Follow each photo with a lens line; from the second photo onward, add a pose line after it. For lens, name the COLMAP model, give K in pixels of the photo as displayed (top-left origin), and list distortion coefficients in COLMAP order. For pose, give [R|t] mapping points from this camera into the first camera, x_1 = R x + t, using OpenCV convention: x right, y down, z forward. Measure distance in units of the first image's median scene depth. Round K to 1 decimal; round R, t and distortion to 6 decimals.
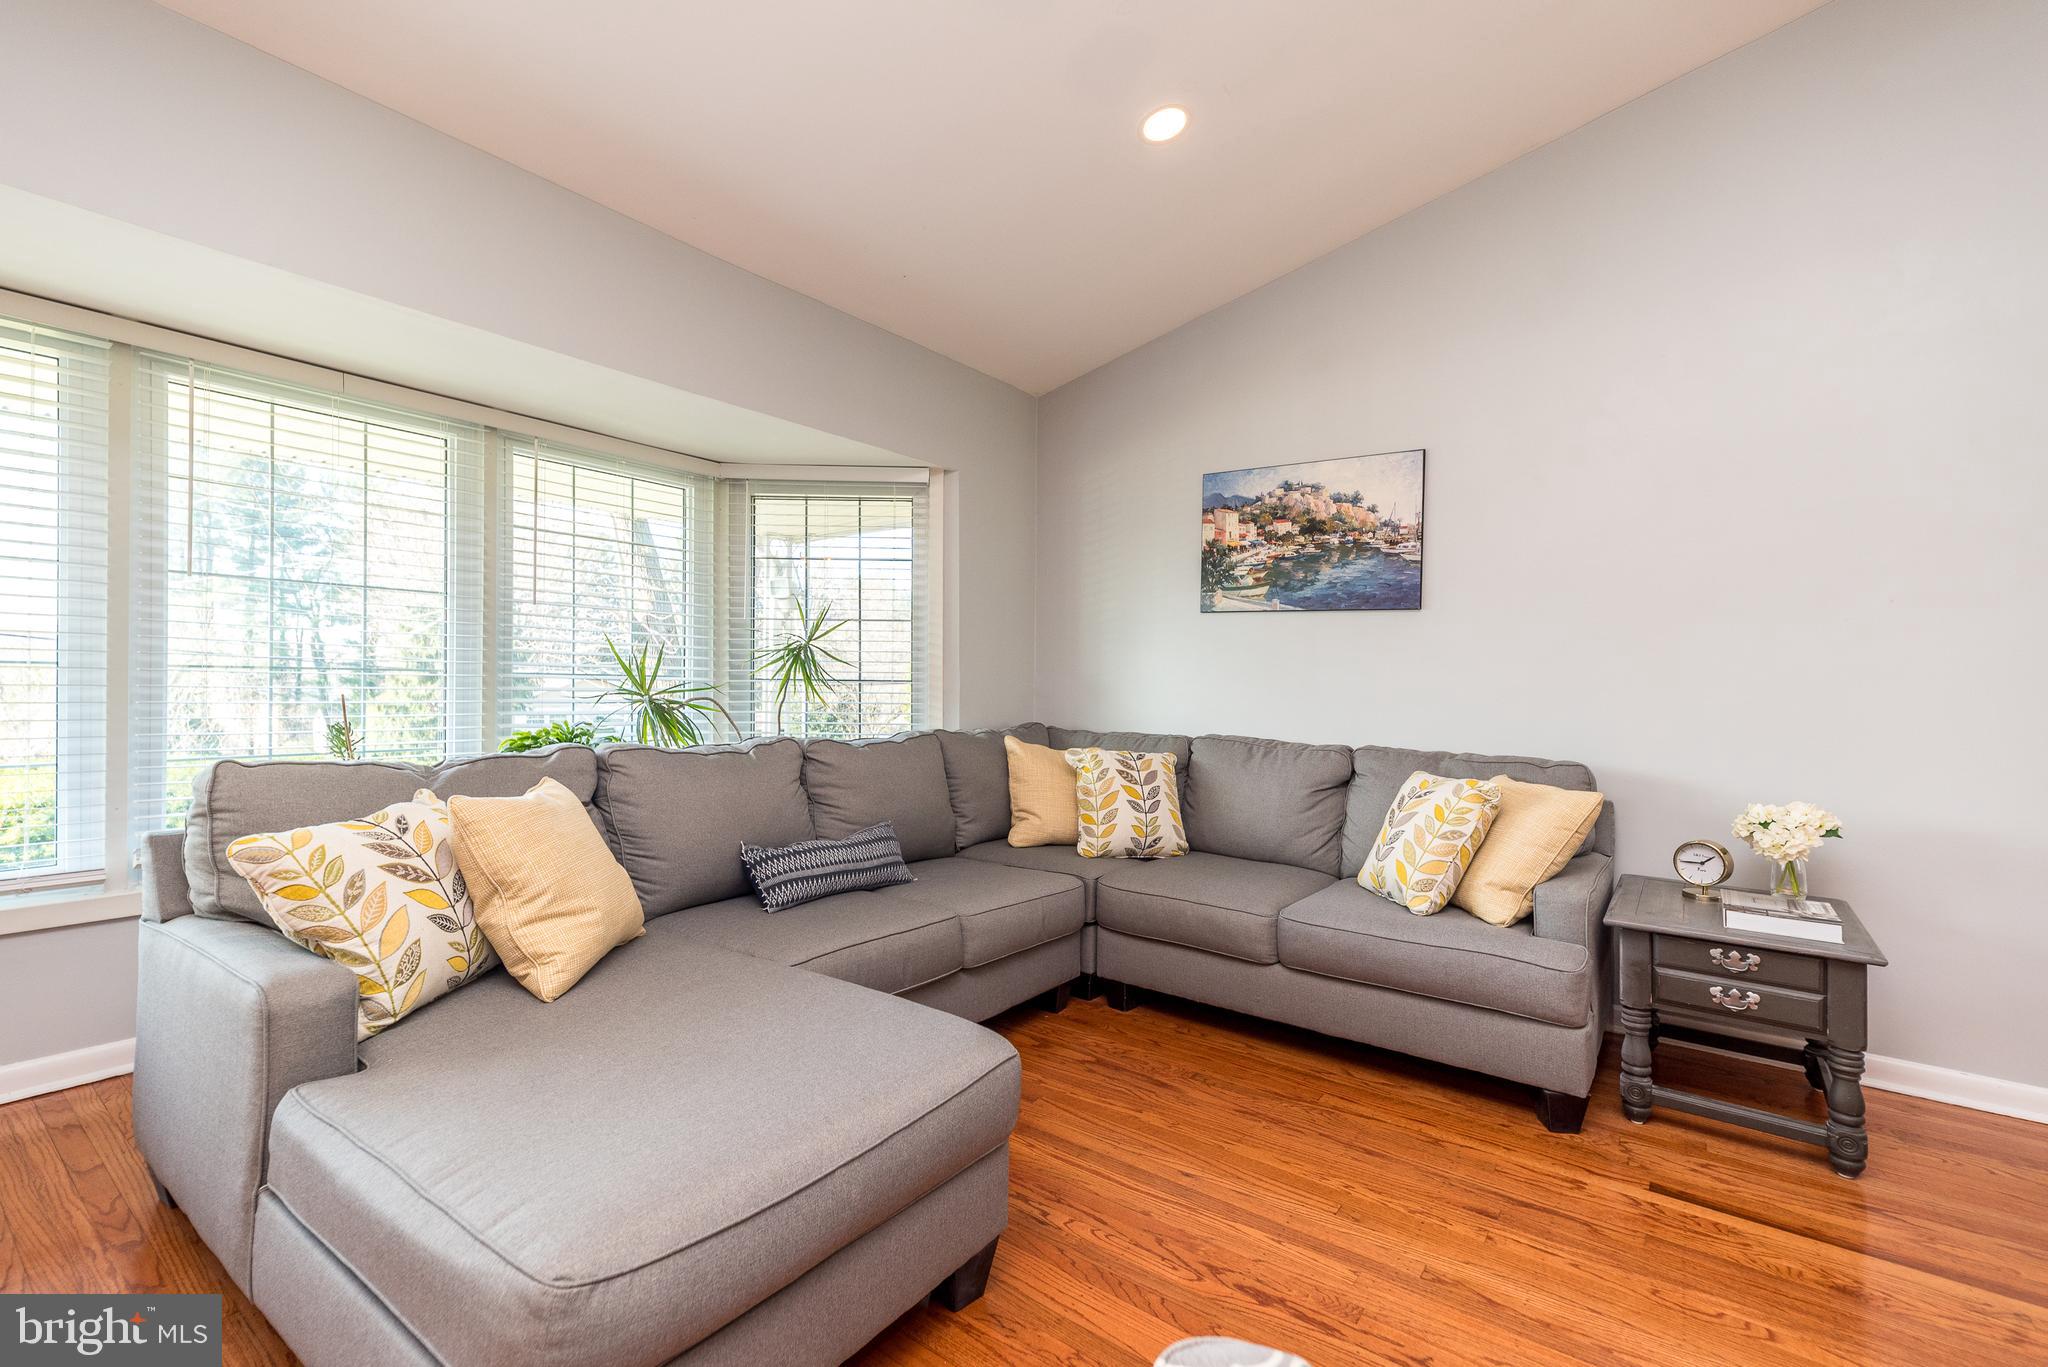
lens RADIAL K [[890.6, 0, 1024.0], [0, 890.6, 683.5], [0, 0, 1]] dist [0.002058, 0.000333]
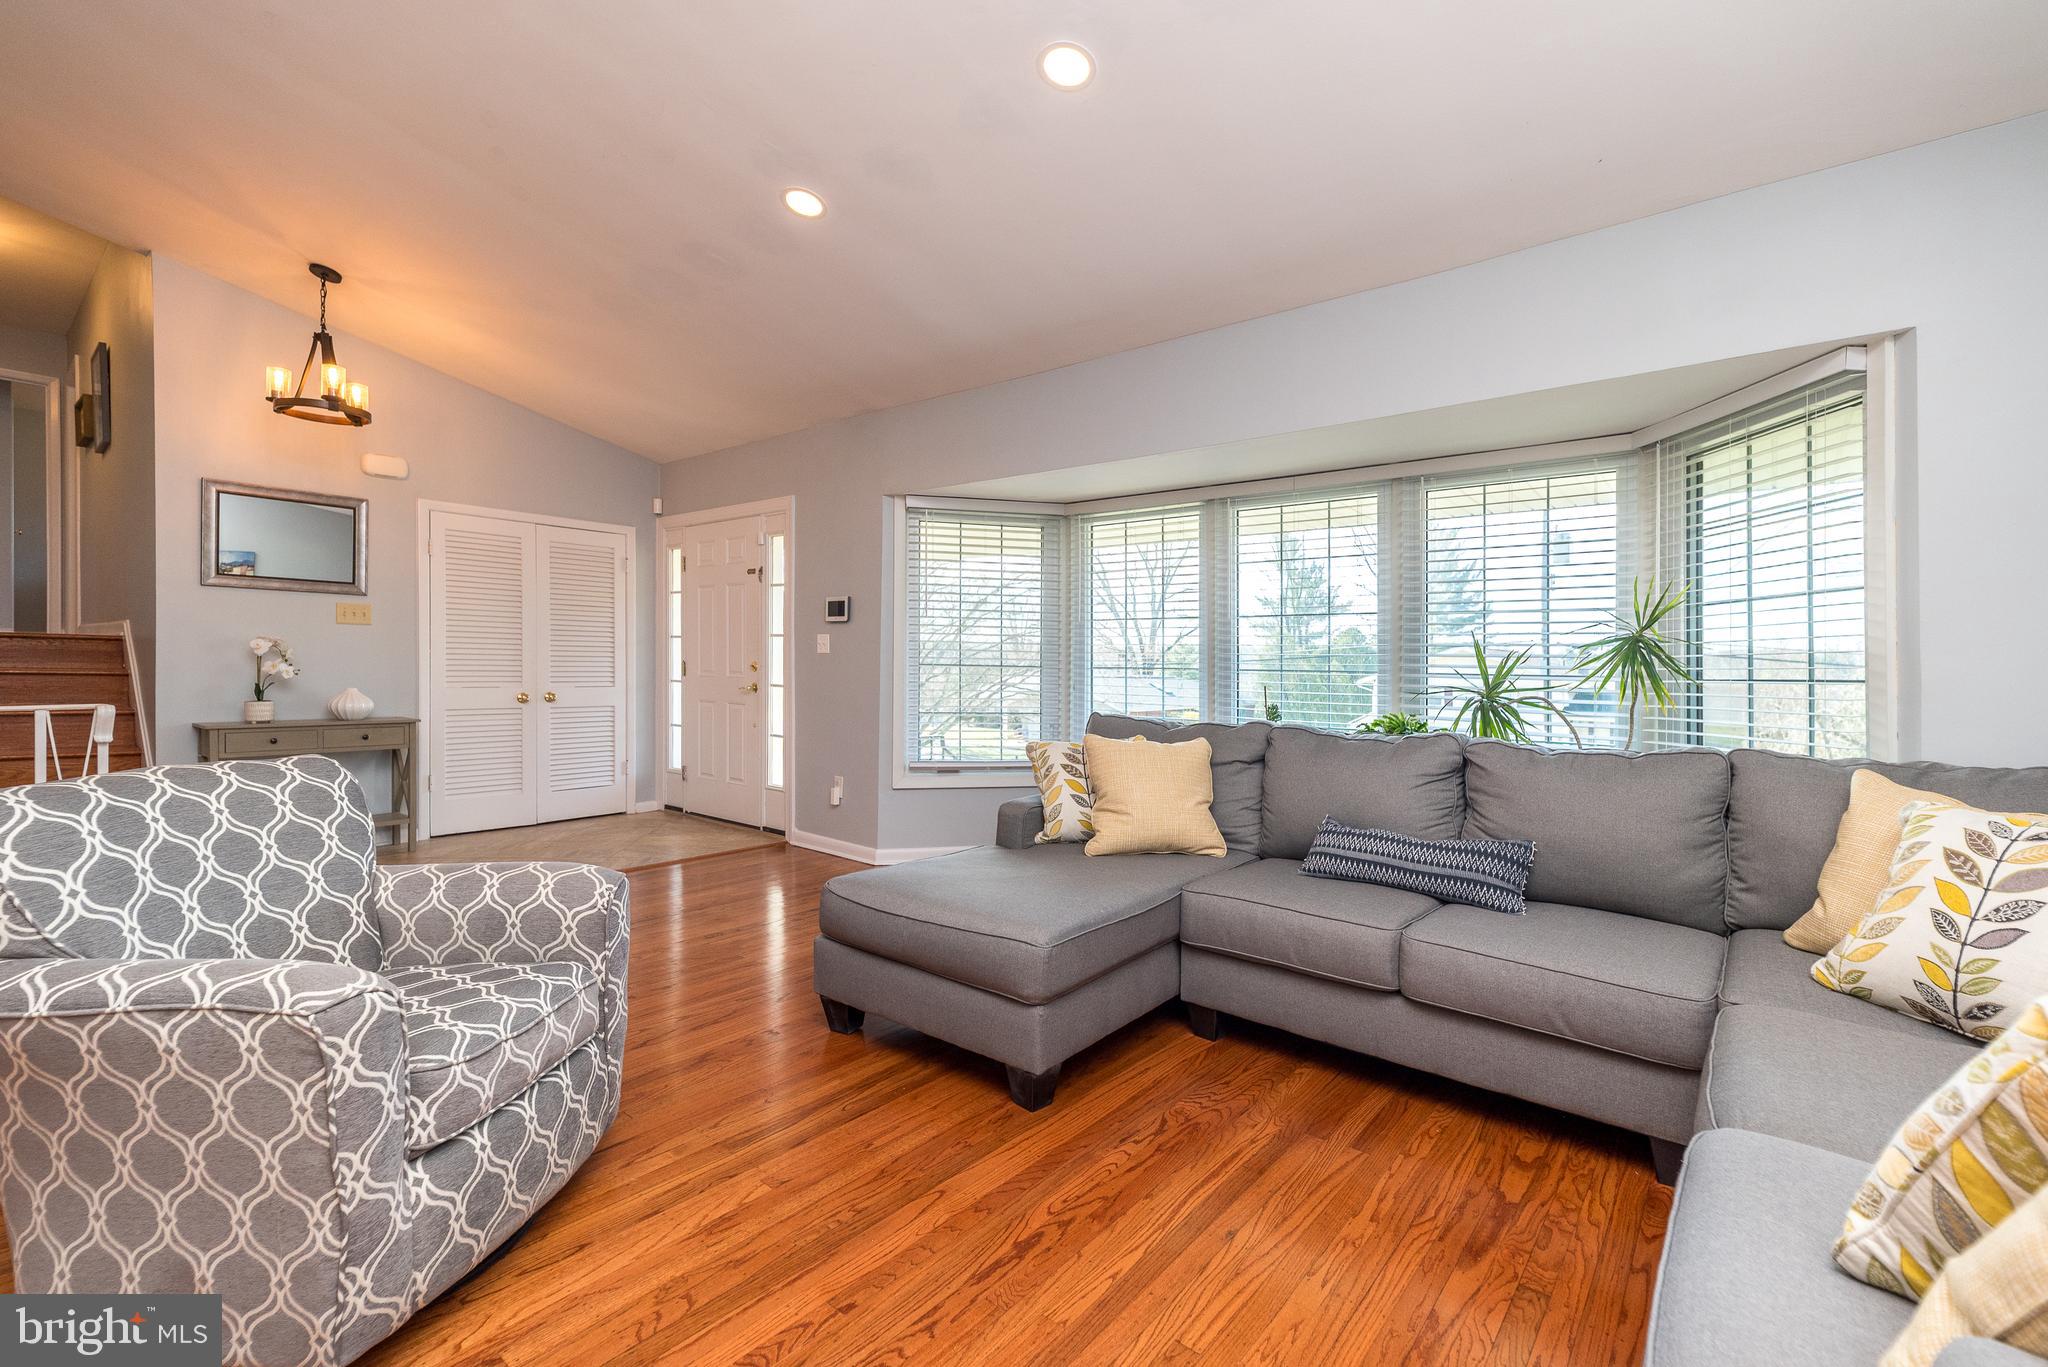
lens RADIAL K [[895.3, 0, 1007.9], [0, 895.3, 696.4], [0, 0, 1]] dist [0.000605, 0.000072]
pose [[-0.051056, 0.009408, -0.998651, 0.595243], [-0.019247, 0.999761, 0.010403, 0.014765], [0.998510, 0.019752, -0.050862, 0.463130]]
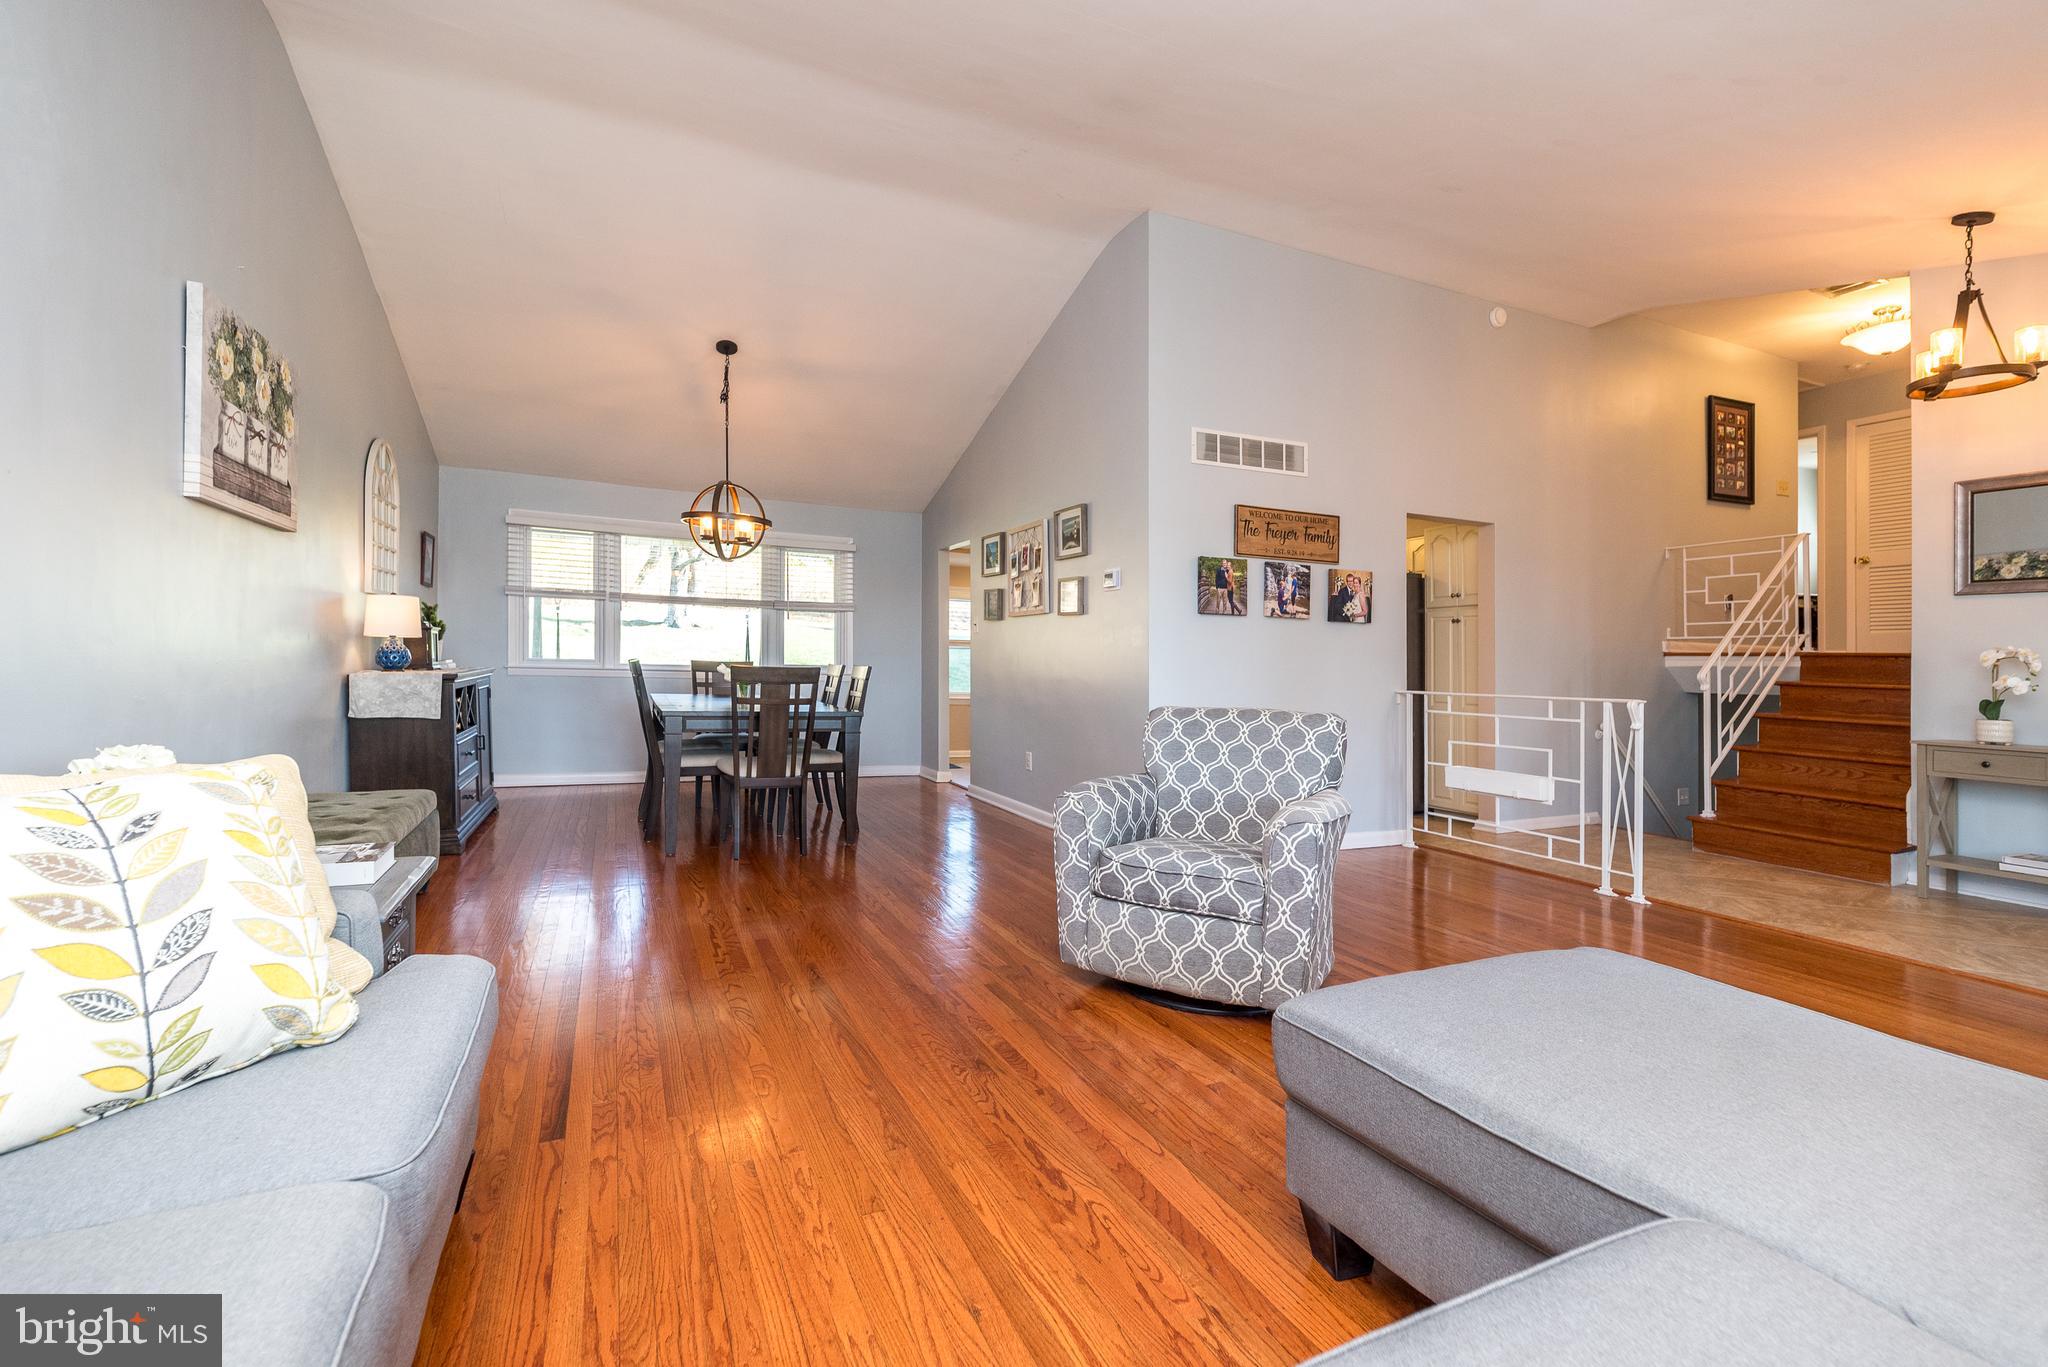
lens RADIAL K [[903.3, 0, 999.2], [0, 903.3, 651.0], [0, 0, 1]] dist [0.002943, 0.000396]
pose [[-0.863102, -0.034898, 0.503823, -0.098862], [-0.039311, 0.999225, 0.001870, 0.017168], [-0.503498, -0.018191, -0.863805, 0.914170]]
